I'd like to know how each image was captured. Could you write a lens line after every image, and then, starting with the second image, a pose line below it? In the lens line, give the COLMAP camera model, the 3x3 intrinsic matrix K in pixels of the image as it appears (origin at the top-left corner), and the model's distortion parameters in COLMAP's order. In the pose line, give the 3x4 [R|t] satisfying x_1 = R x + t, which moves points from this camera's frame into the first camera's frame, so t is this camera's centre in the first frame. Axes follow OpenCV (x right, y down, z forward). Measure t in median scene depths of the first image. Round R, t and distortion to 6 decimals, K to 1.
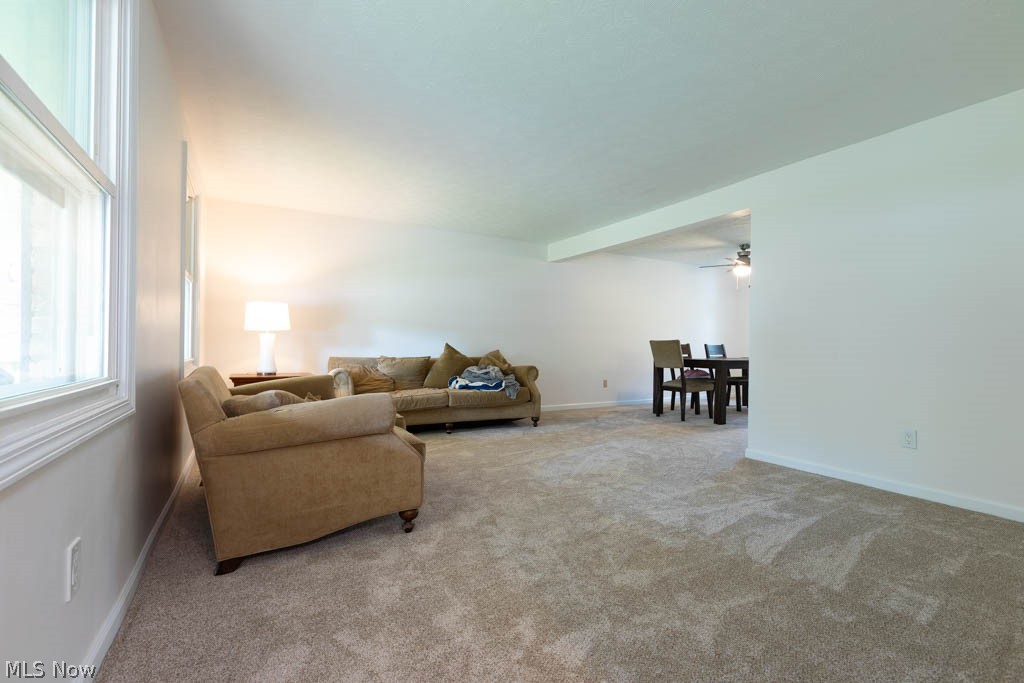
lens RADIAL K [[474.3, 0, 514.8], [0, 474.3, 349.7], [0, 0, 1]] dist [0.008444, 0.000457]
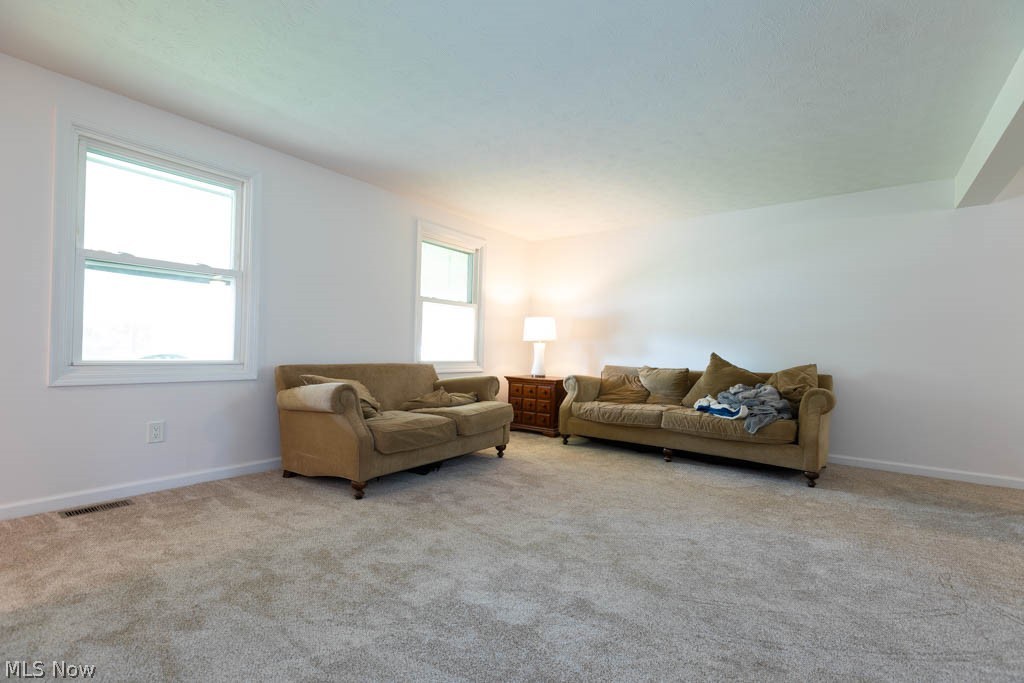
lens RADIAL K [[460.2, 0, 512.5], [0, 460.2, 344.0], [0, 0, 1]] dist [0.002760, -0.001266]
pose [[0.404060, -0.010048, -0.914677, 0.489834], [-0.023527, 0.999495, -0.021373, -0.004315], [0.914430, 0.030155, 0.403619, 0.428082]]
